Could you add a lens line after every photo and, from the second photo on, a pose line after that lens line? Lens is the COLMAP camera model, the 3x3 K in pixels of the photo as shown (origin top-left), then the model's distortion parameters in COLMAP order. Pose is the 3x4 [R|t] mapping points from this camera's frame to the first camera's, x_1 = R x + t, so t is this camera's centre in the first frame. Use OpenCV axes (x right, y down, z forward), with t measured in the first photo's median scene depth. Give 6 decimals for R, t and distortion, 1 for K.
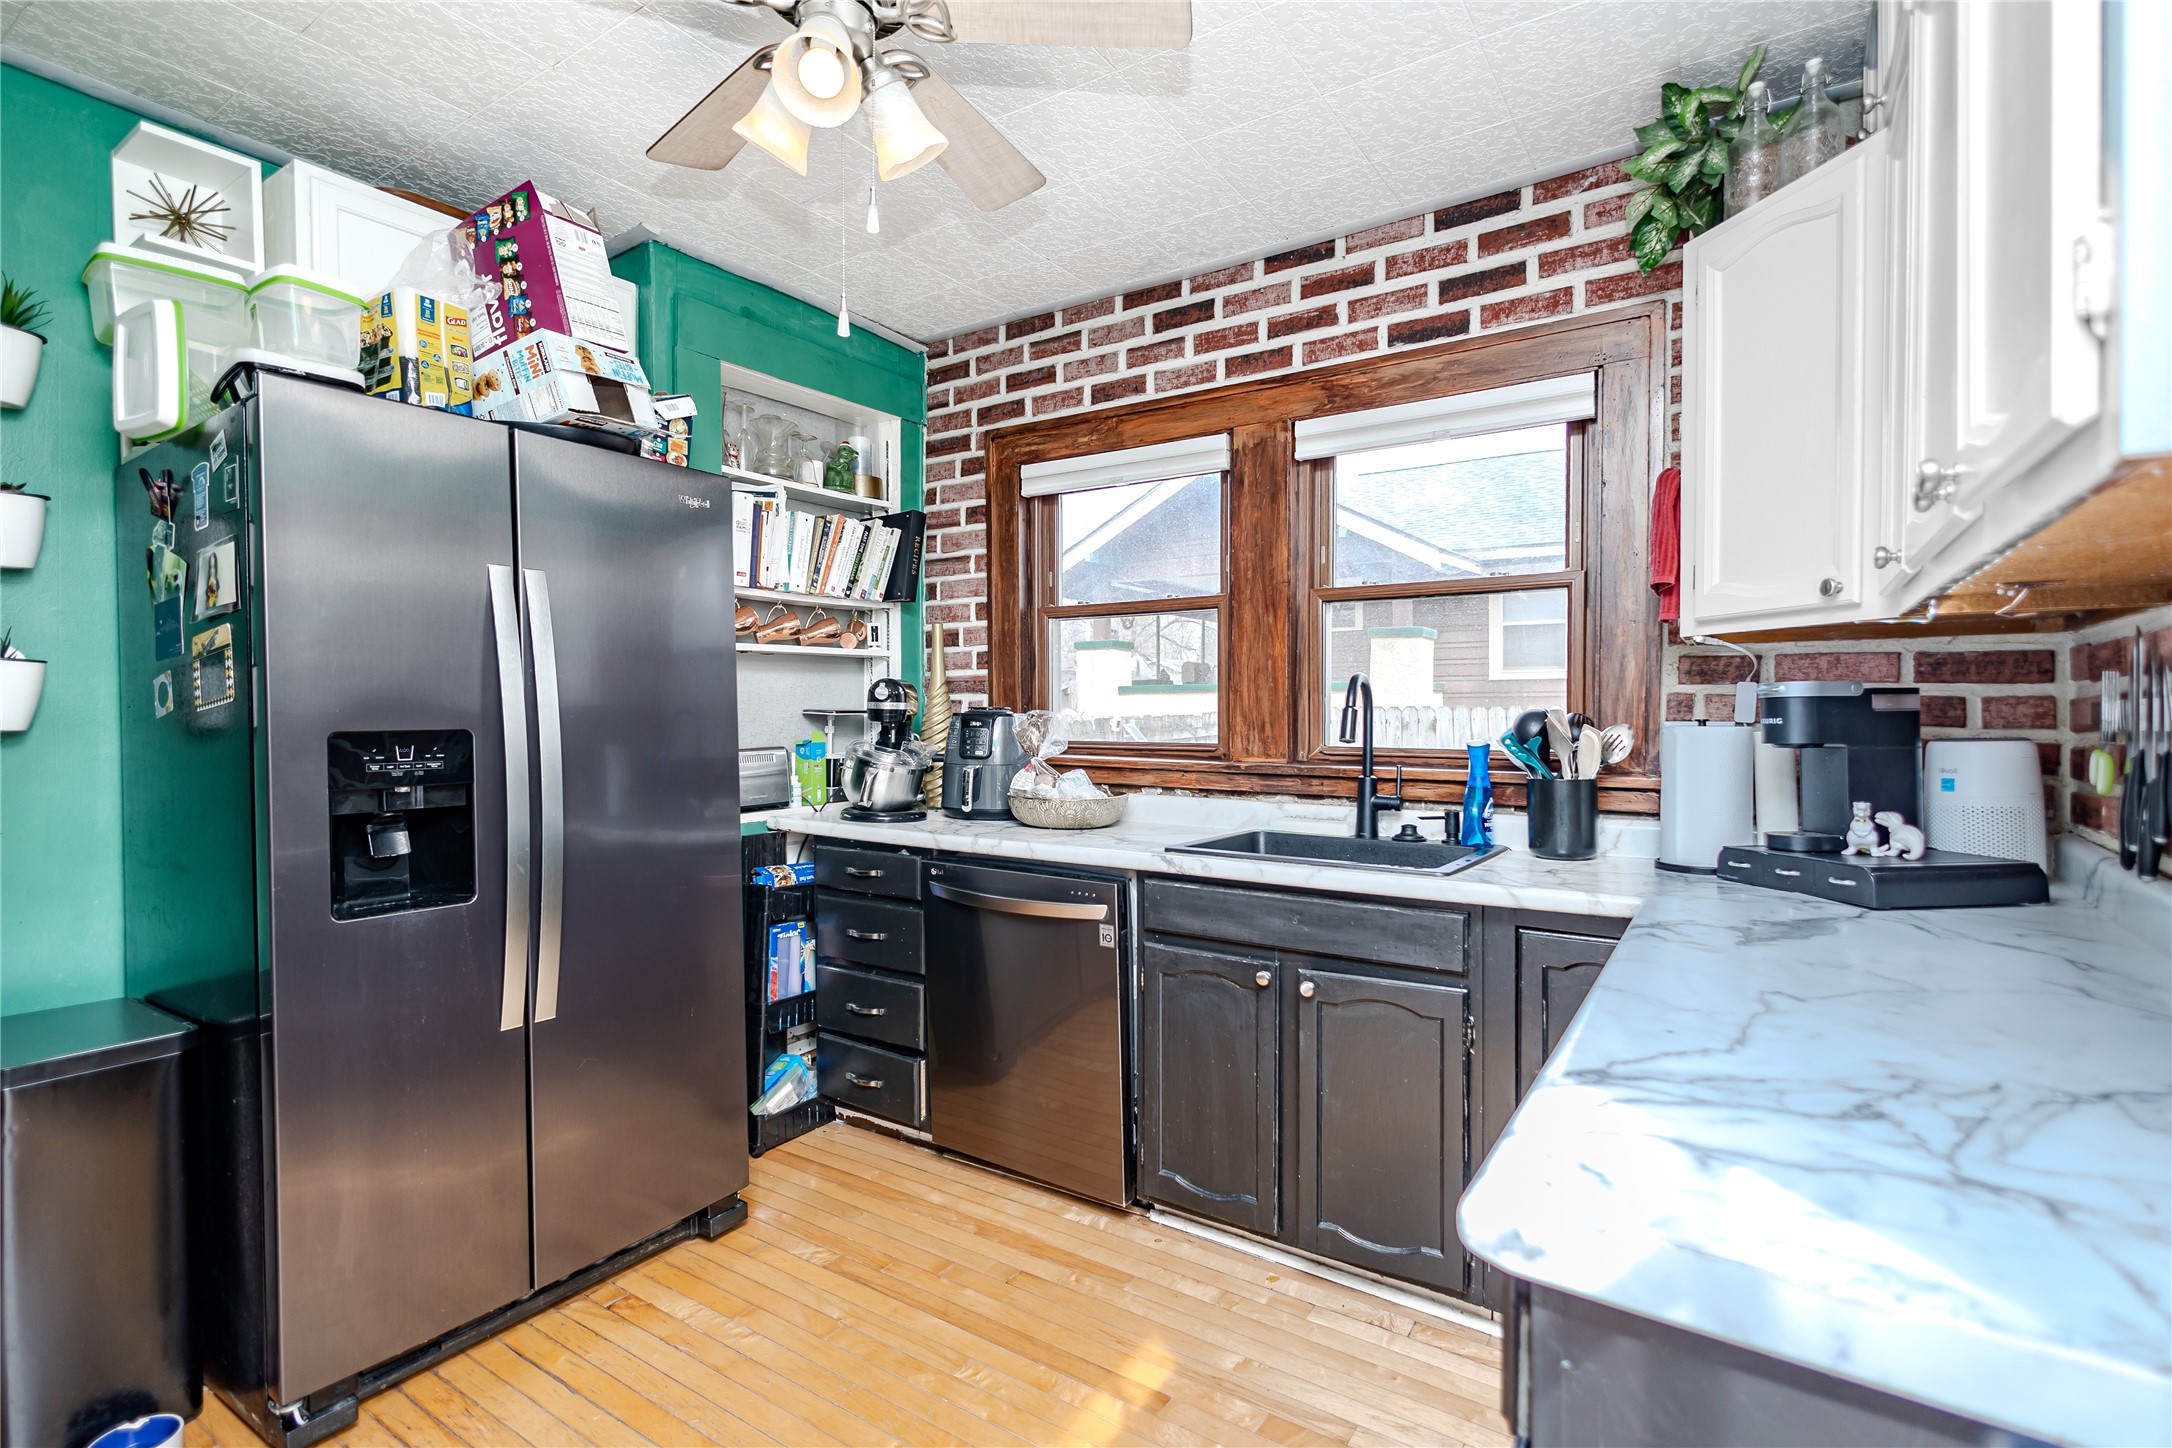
lens RADIAL K [[1005.2, 0, 1082.5], [0, 1005.2, 719.2], [0, 0, 1]] dist [0.011033, -0.003422]
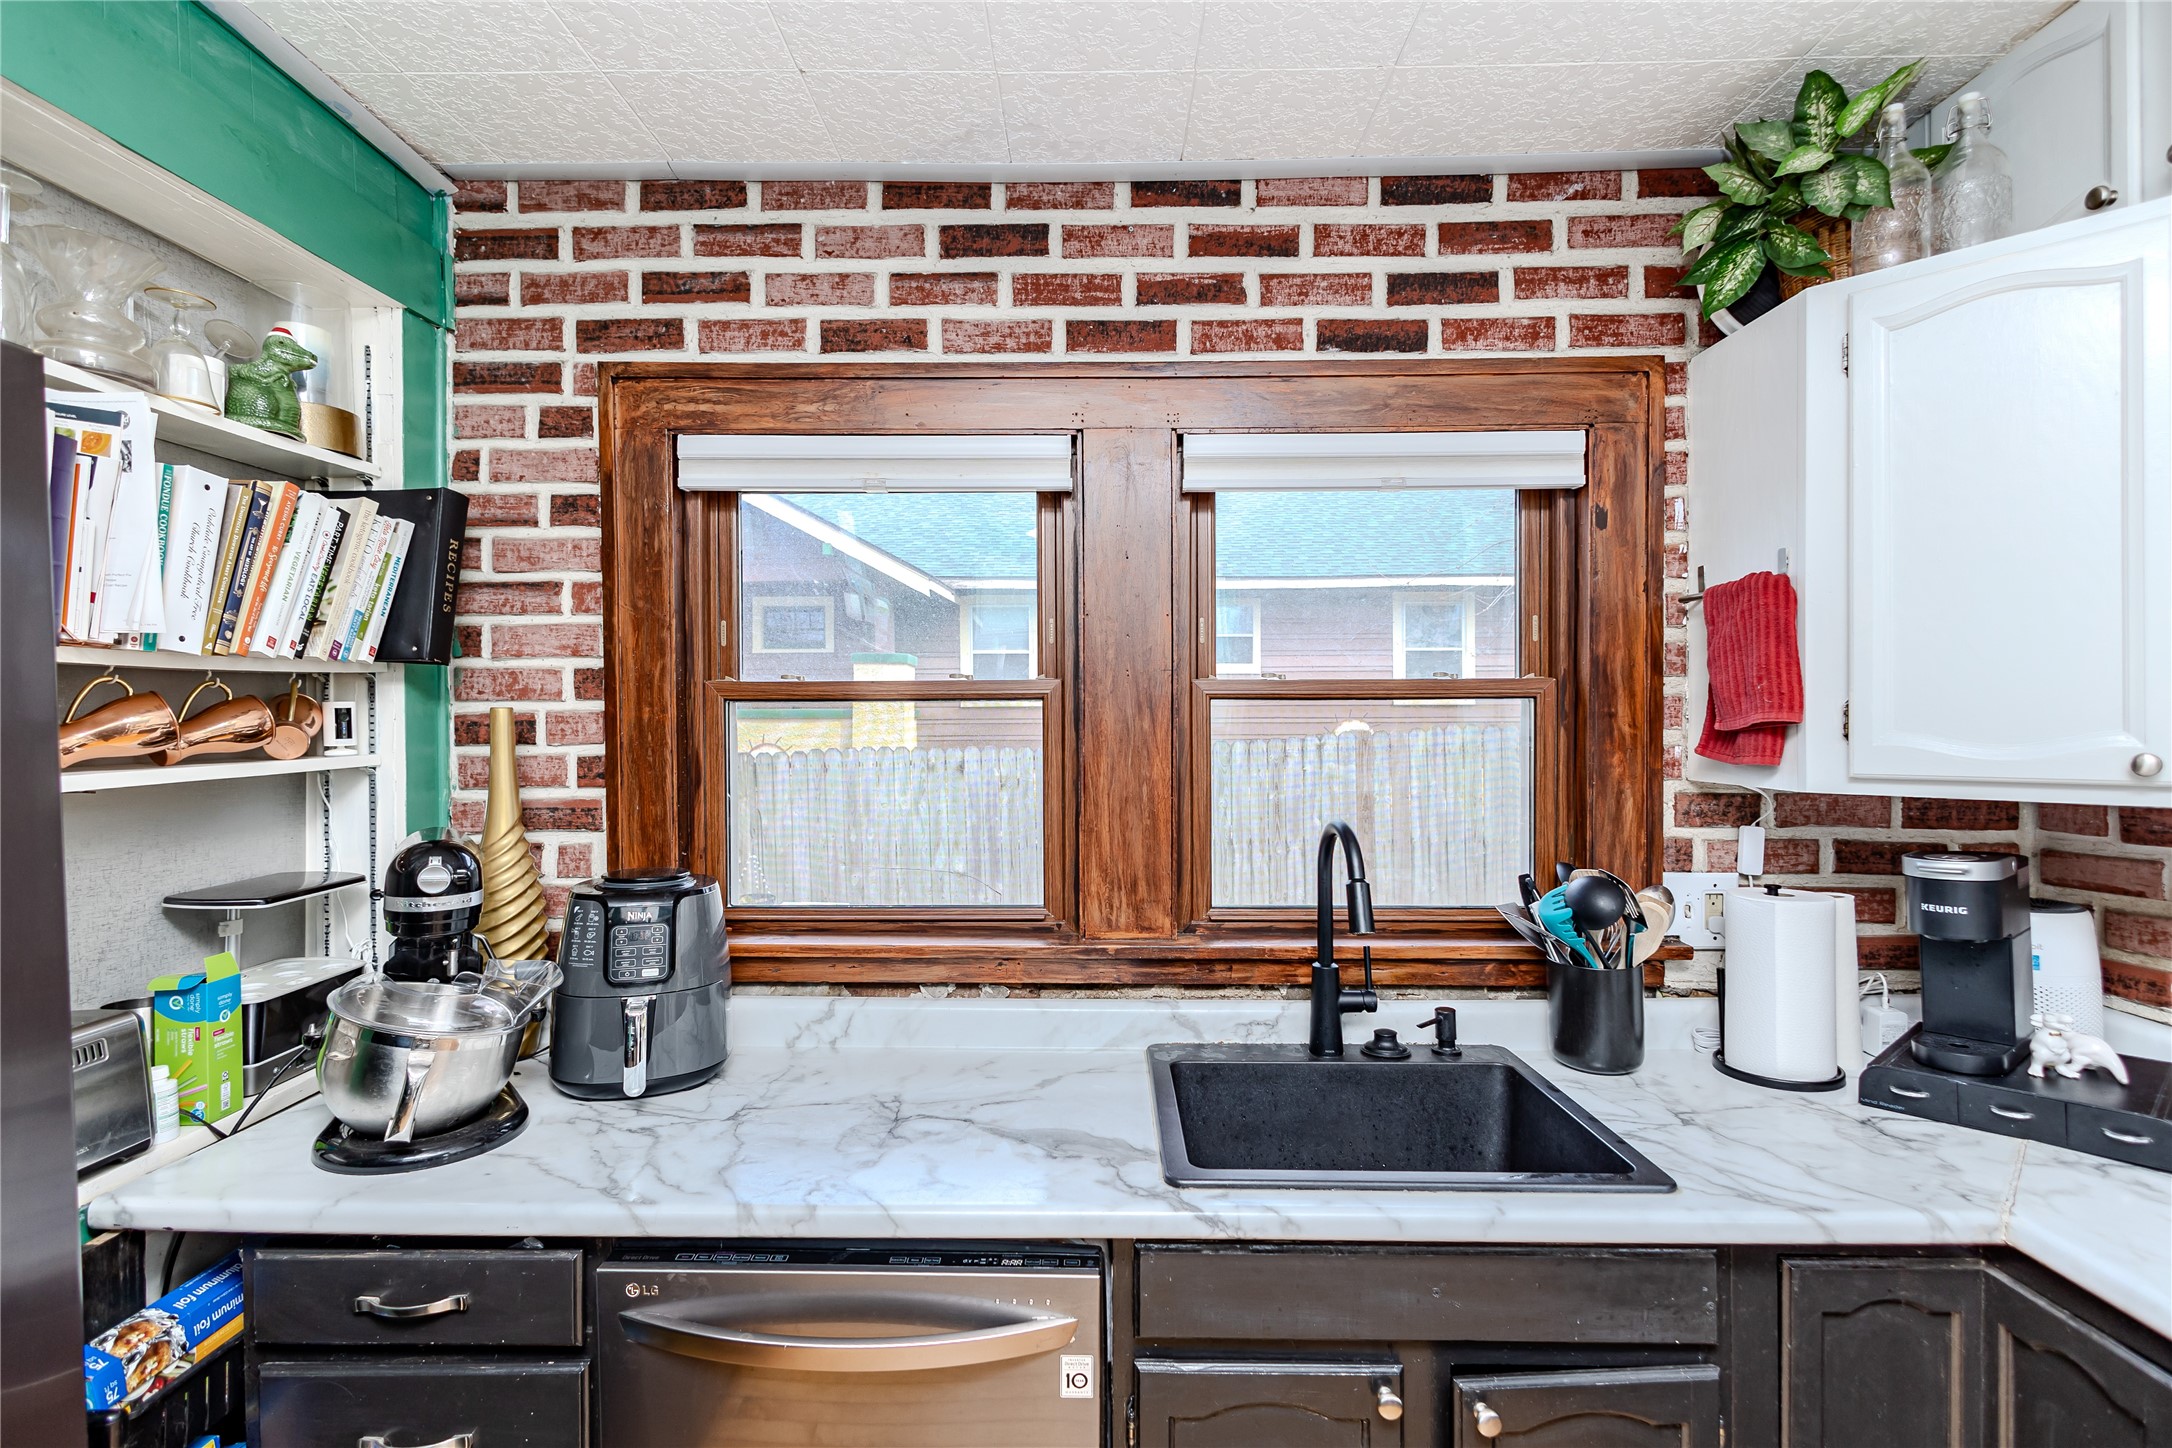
lens RADIAL K [[1005.2, 0, 1088.7], [0, 1005.2, 721.5], [0, 0, 1]] dist [0.011033, -0.003422]
pose [[0.840330, -0.004863, 0.542053, -0.196116], [0.009842, 0.999932, -0.006287, -0.092554], [-0.541985, 0.010618, 0.840321, 0.437784]]
